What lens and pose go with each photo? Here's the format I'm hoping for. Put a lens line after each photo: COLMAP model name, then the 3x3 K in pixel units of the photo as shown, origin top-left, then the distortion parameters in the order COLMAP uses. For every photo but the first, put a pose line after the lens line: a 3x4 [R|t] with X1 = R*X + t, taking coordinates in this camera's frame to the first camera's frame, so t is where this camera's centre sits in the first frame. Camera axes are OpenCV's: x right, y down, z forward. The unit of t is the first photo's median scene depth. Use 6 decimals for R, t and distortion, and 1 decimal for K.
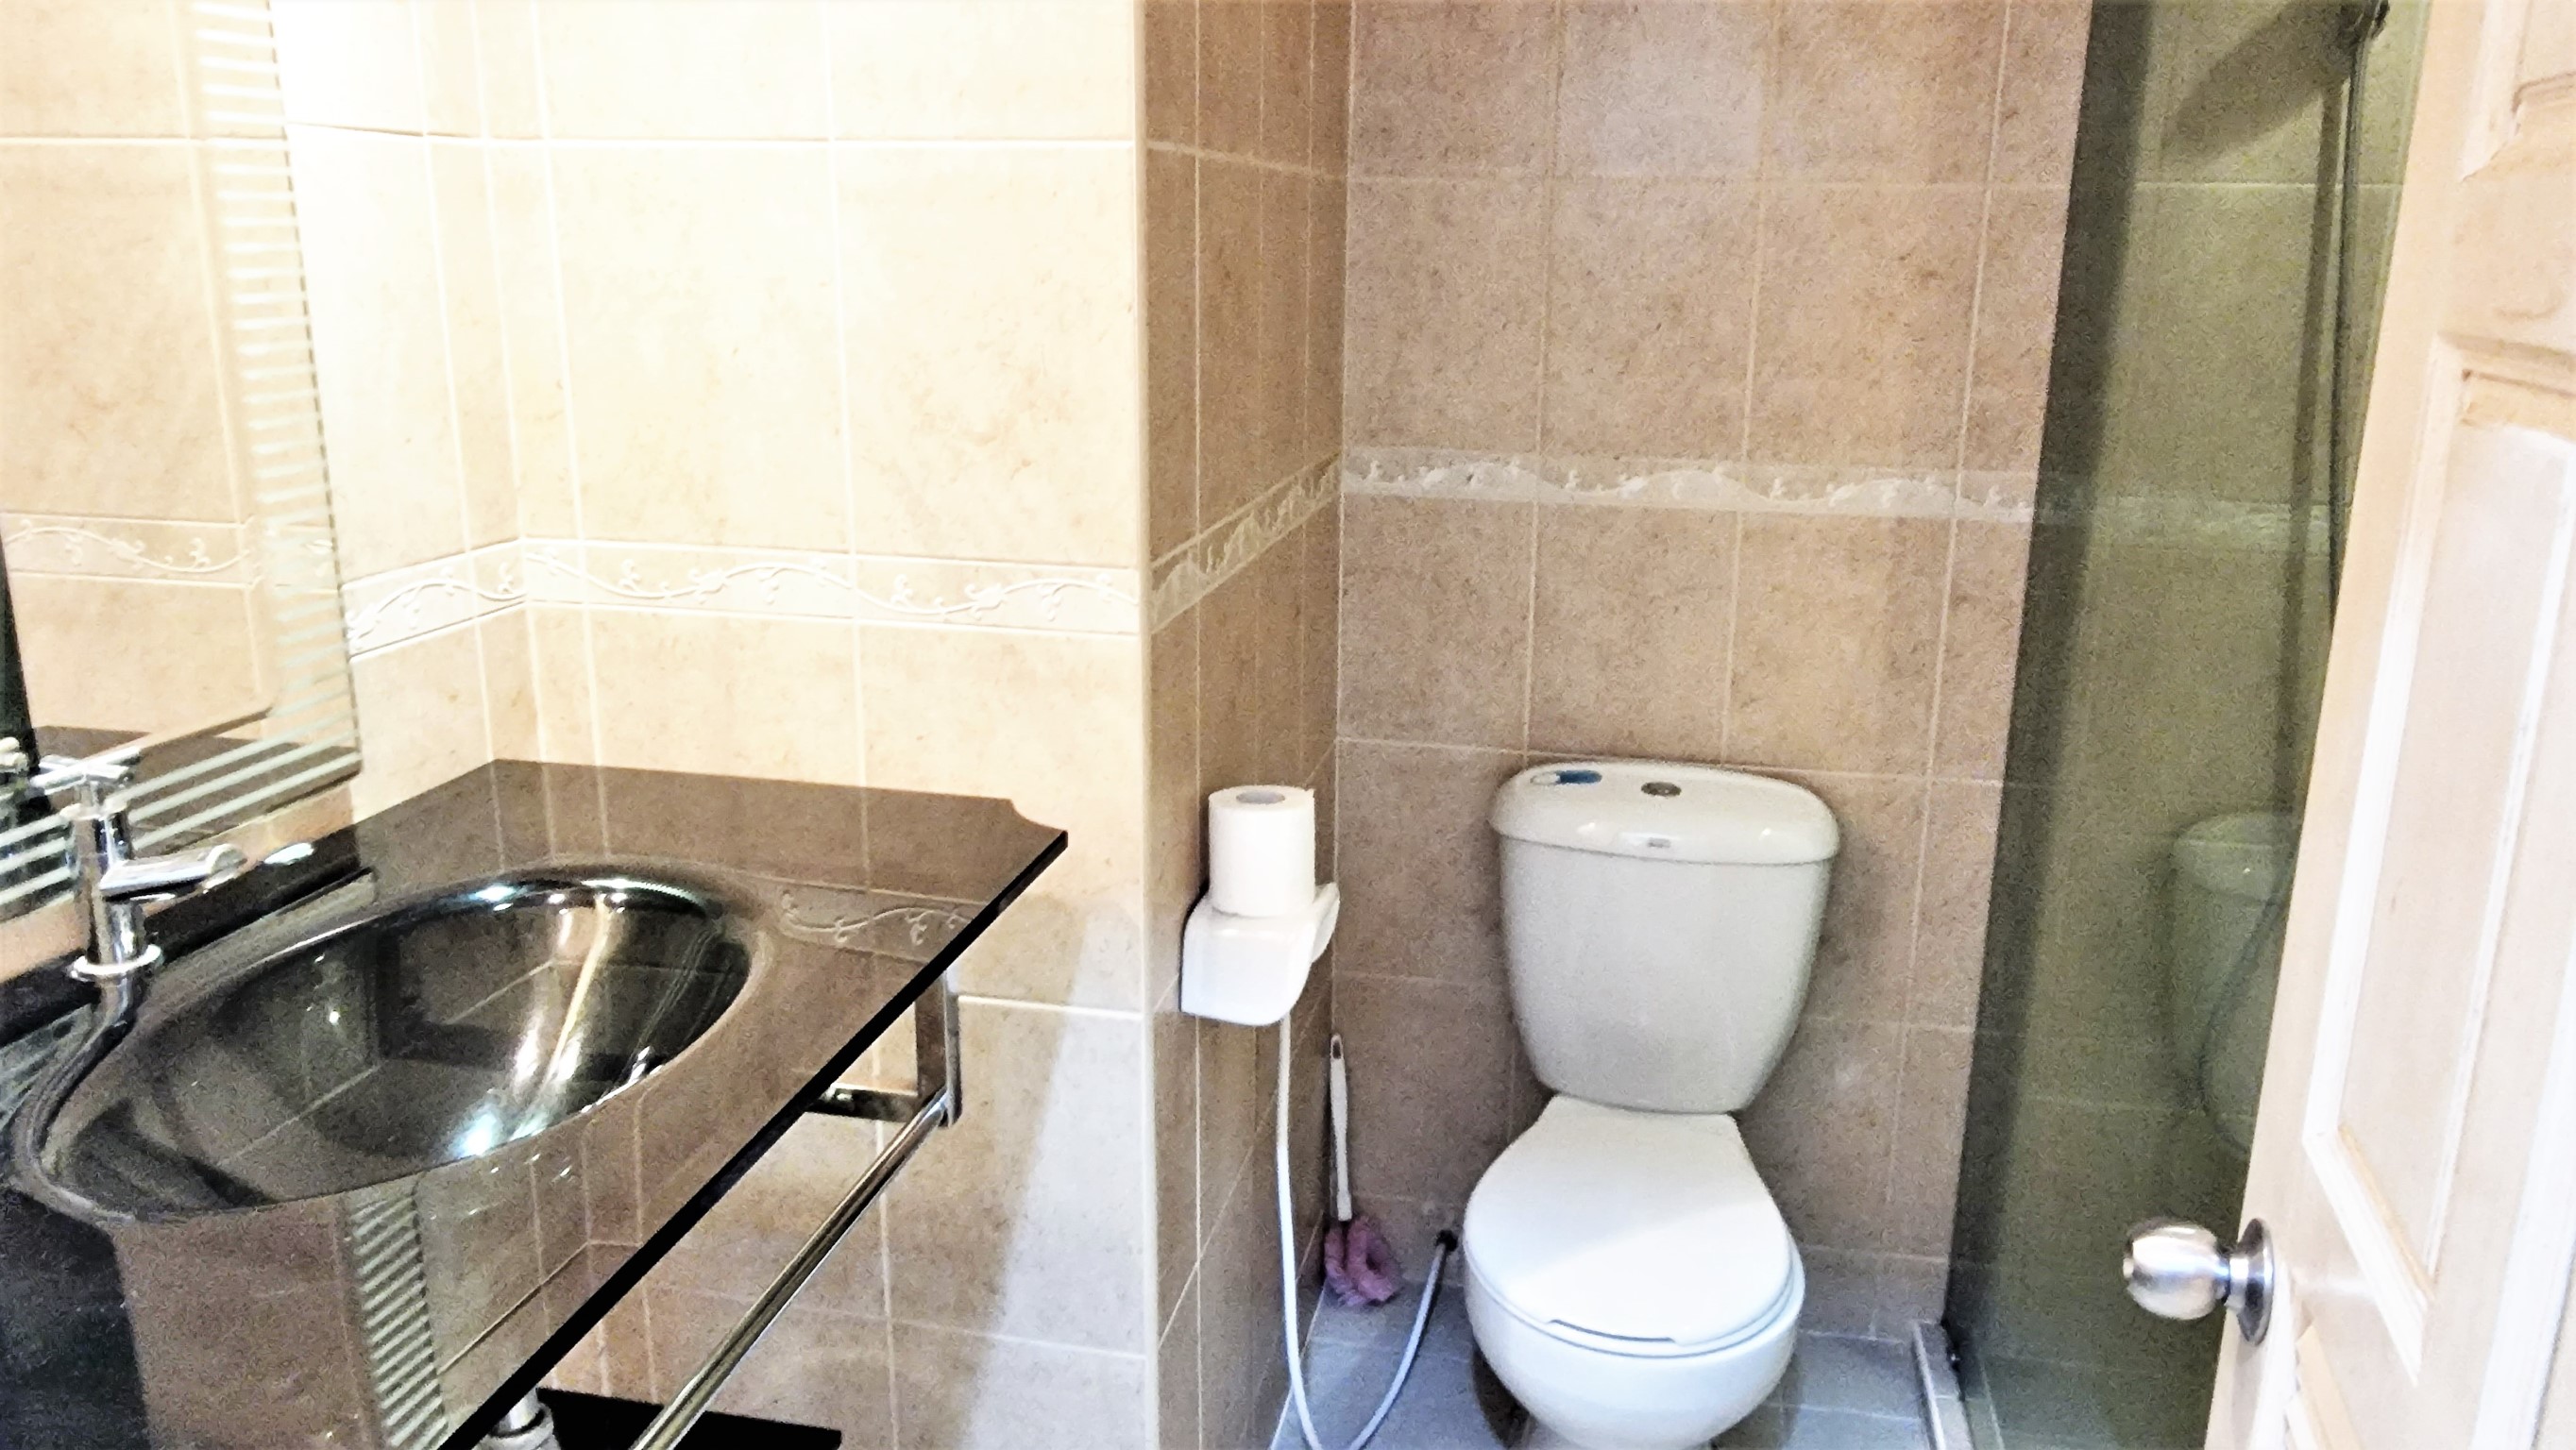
lens RADIAL K [[1861.5, 0, 1297.2], [0, 1861.5, 730.3], [0, 0, 1]] dist [-0.002754, 0.020123]
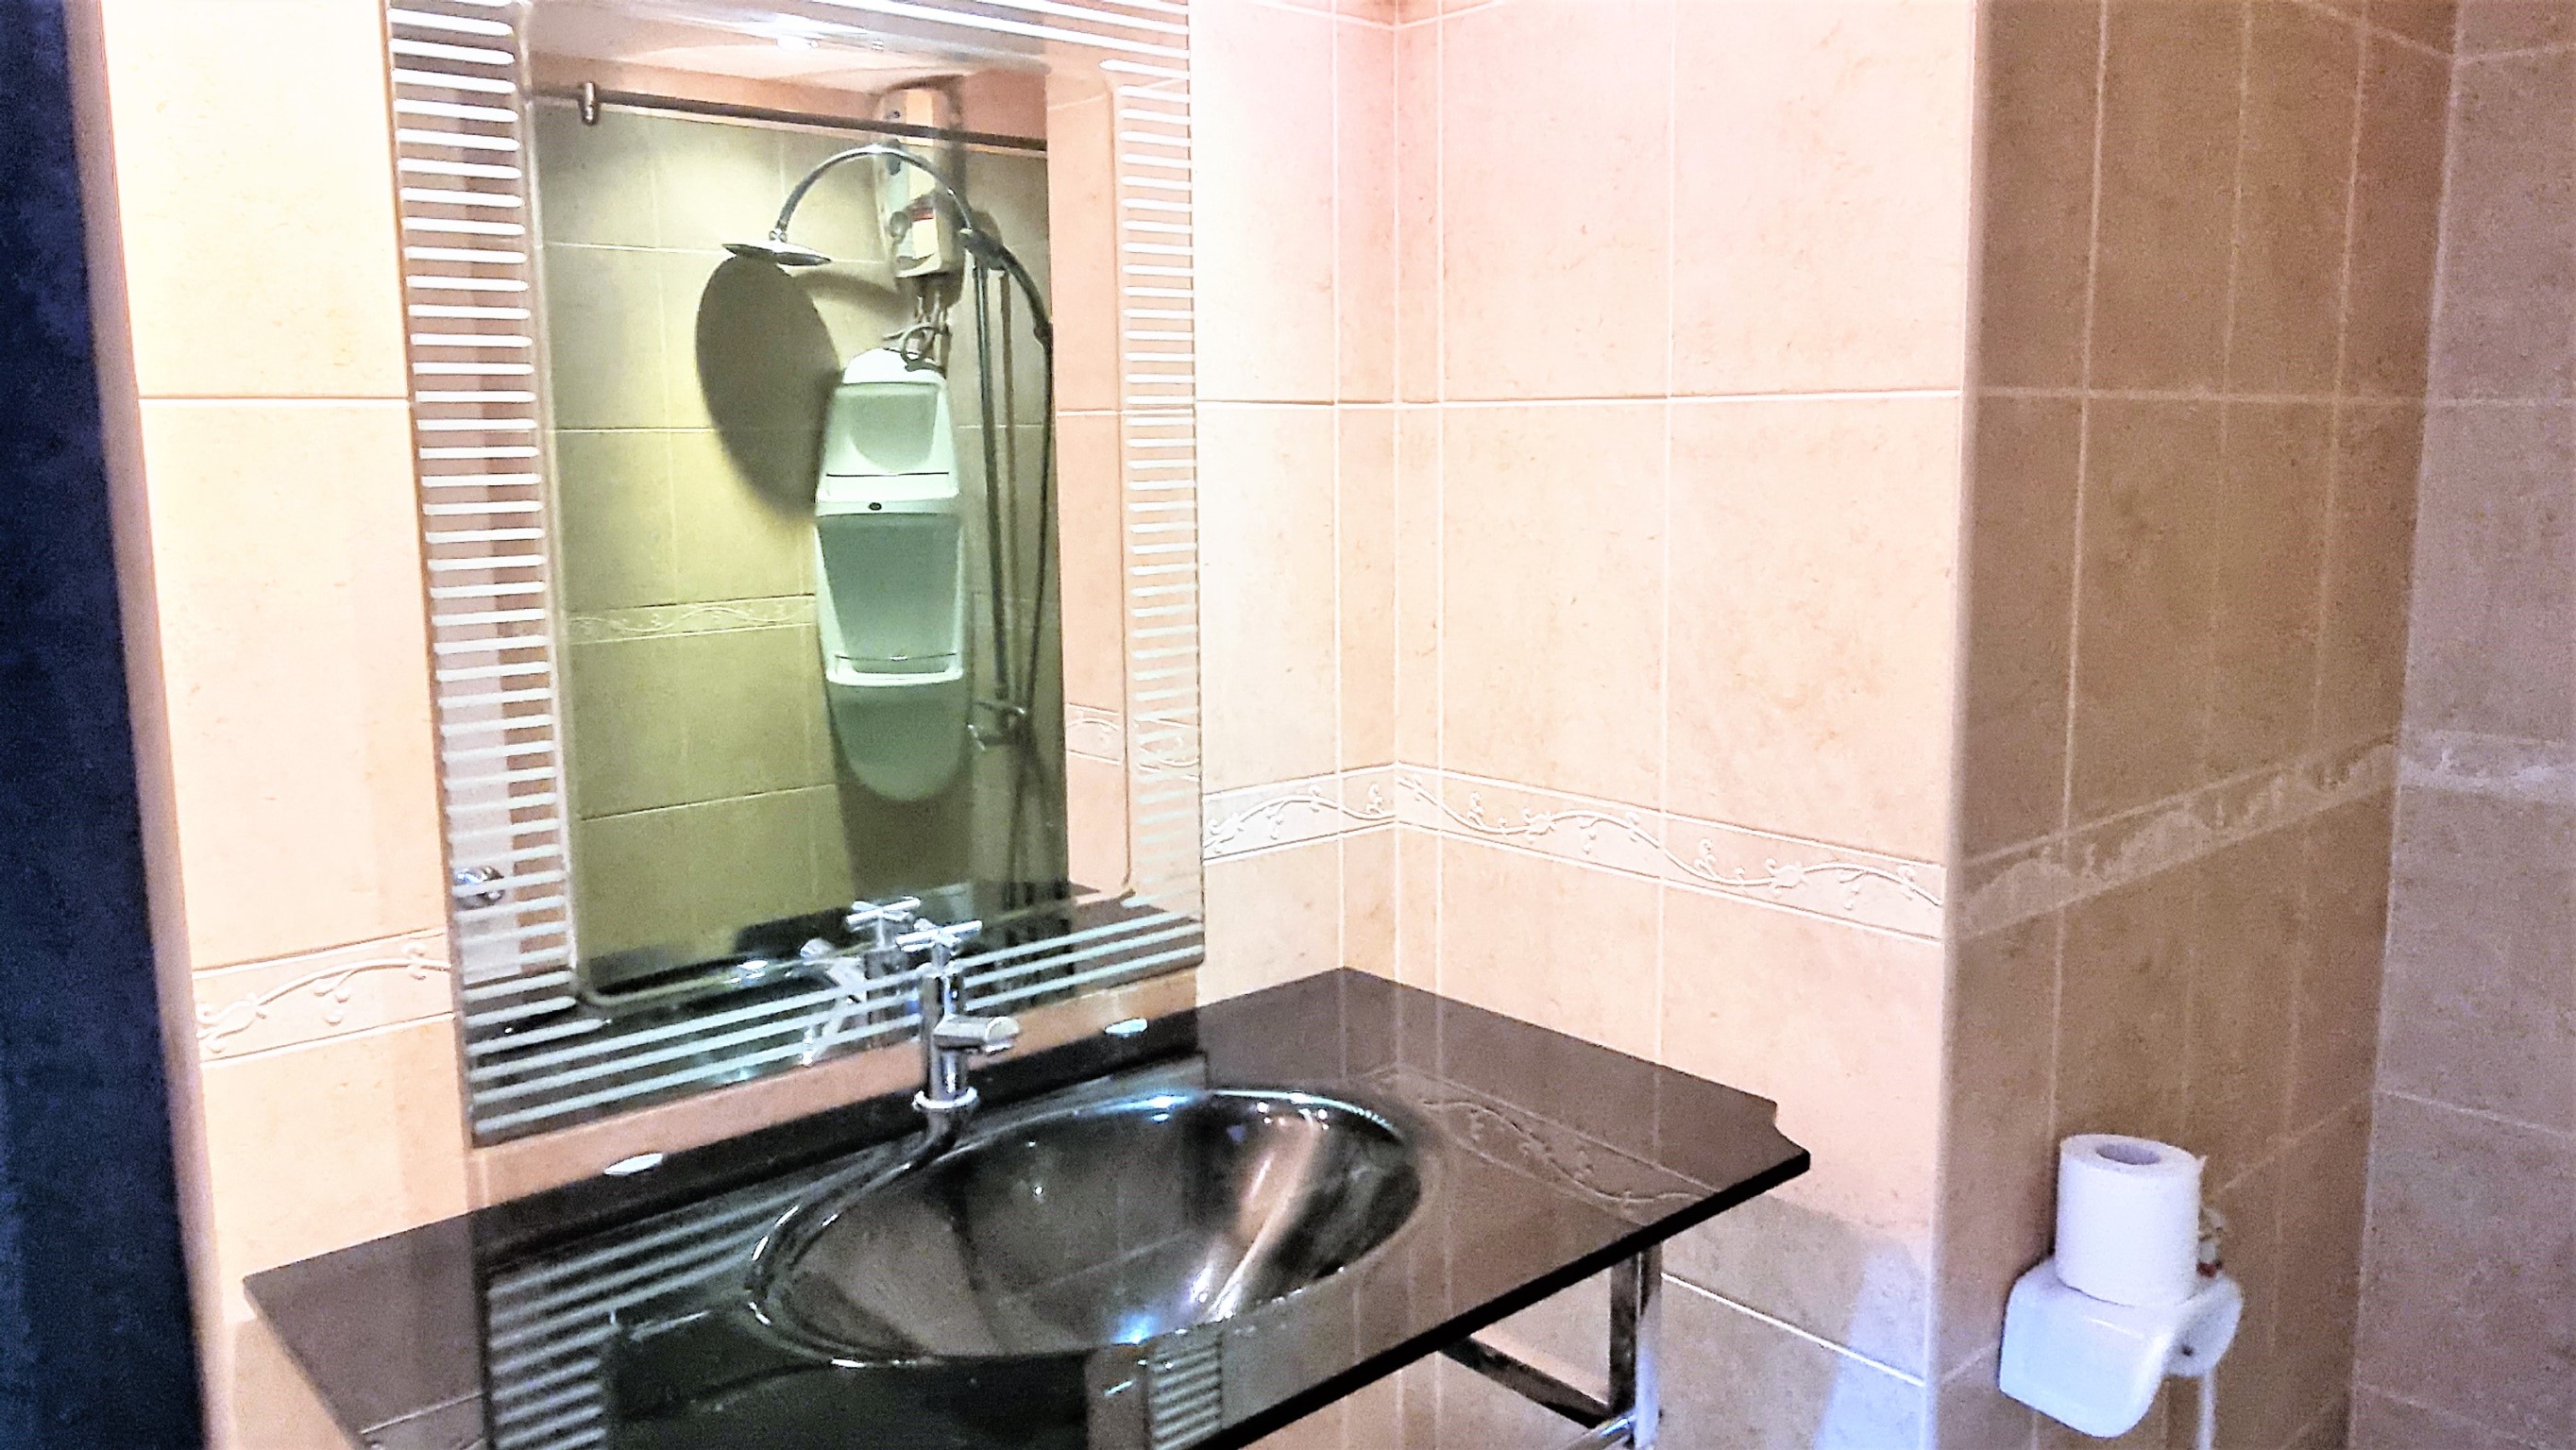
lens RADIAL K [[1861.5, 0, 1287.8], [0, 1861.5, 716.5], [0, 0, 1]] dist [-0.002754, 0.020123]
pose [[0.799683, 0.074416, -0.595793, 0.181475], [-0.141150, 0.987781, -0.066077, -0.054440], [0.583596, 0.136937, 0.800415, 0.114144]]
